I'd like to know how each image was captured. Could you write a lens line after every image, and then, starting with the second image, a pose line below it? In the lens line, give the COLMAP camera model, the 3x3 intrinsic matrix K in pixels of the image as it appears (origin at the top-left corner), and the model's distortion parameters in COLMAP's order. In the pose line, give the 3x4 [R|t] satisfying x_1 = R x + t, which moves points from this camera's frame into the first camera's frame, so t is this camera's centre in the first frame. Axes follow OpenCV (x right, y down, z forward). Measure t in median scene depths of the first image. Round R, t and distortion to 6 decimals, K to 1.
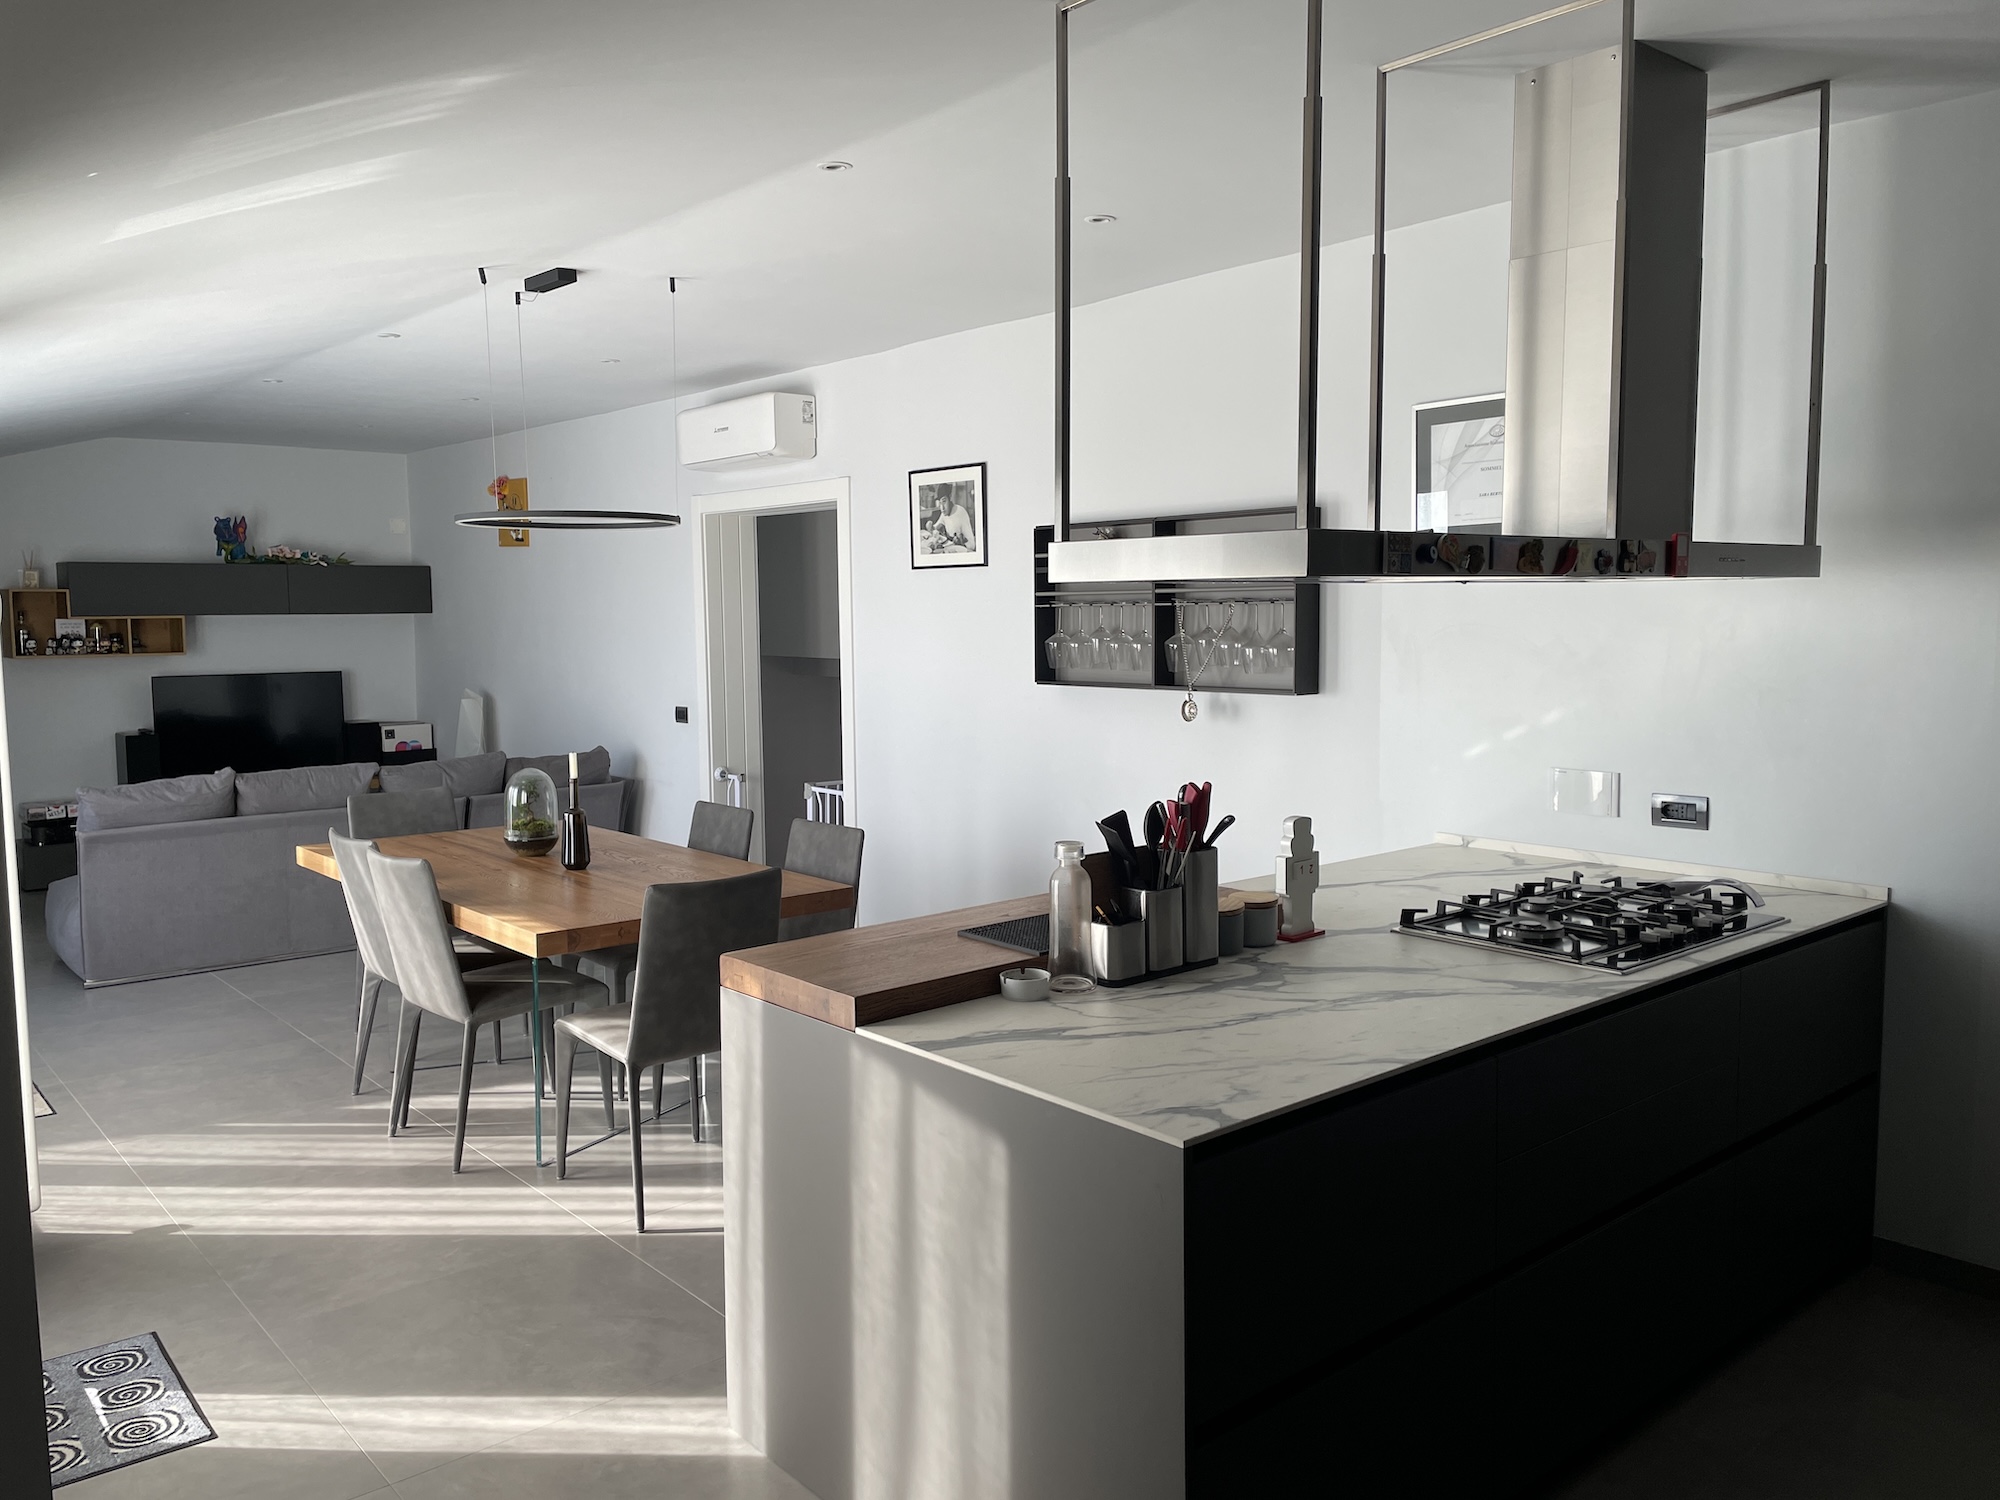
lens RADIAL K [[1503.8, 0, 1003.2], [0, 1503.8, 743.3], [0, 0, 1]] dist [0.040751, -0.003441]
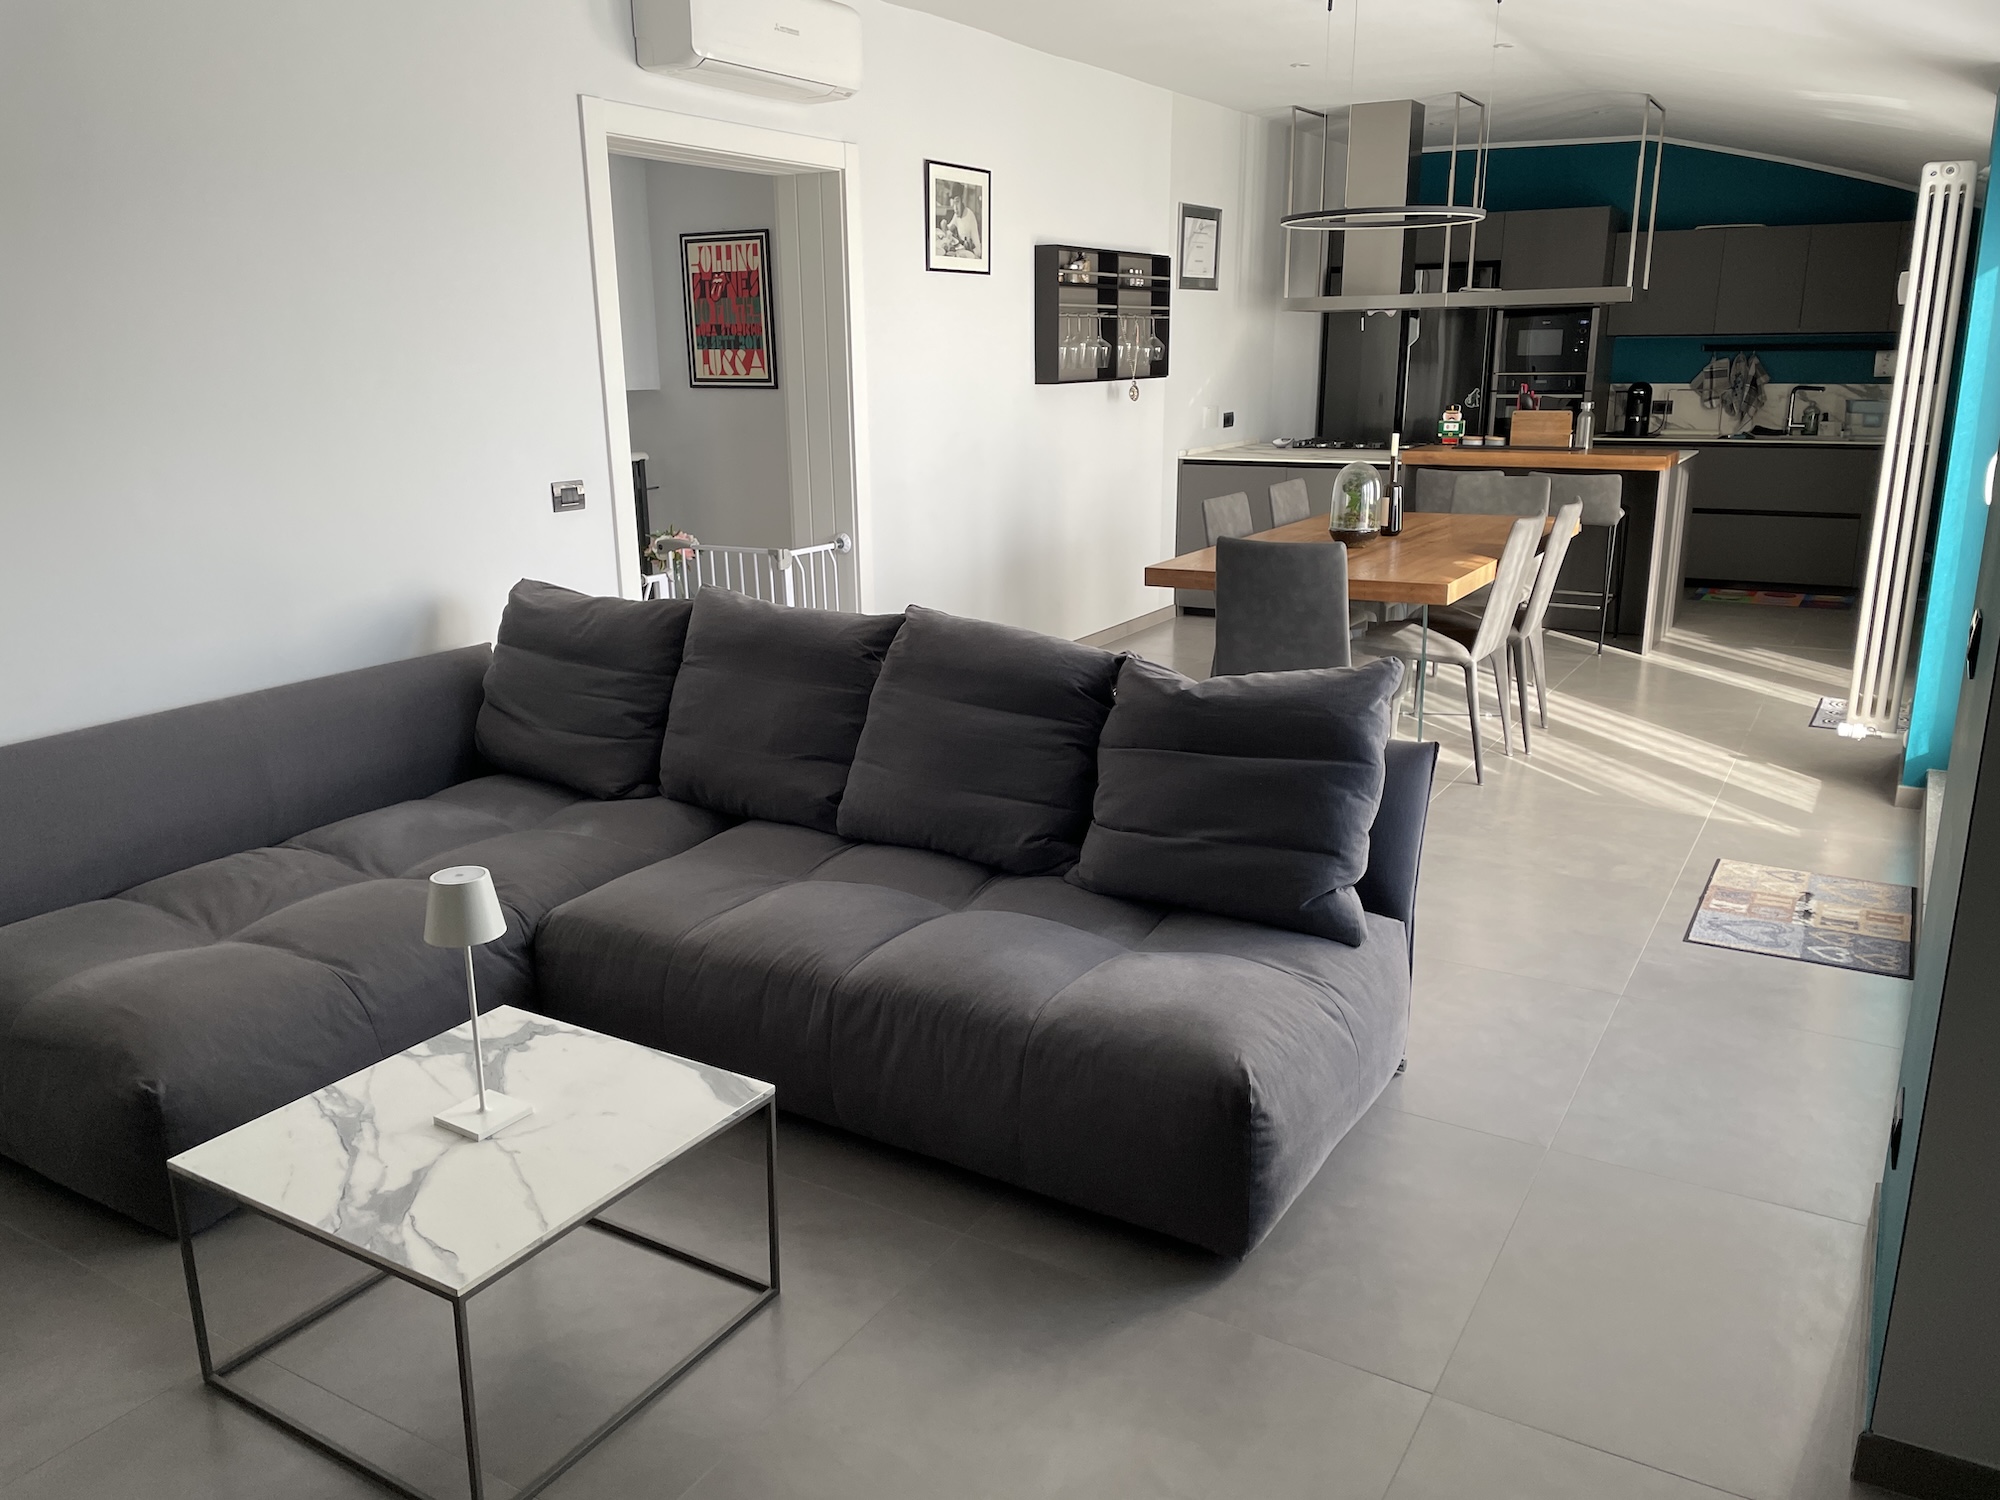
lens RADIAL K [[1503.8, 0, 1000.1], [0, 1503.8, 754.3], [0, 0, 1]] dist [0.040751, -0.003441]
pose [[-0.314520, -0.224345, 0.922359, -1.054652], [0.112974, 0.955918, 0.271031, -0.081182], [-0.942504, 0.189447, -0.275311, 1.331953]]
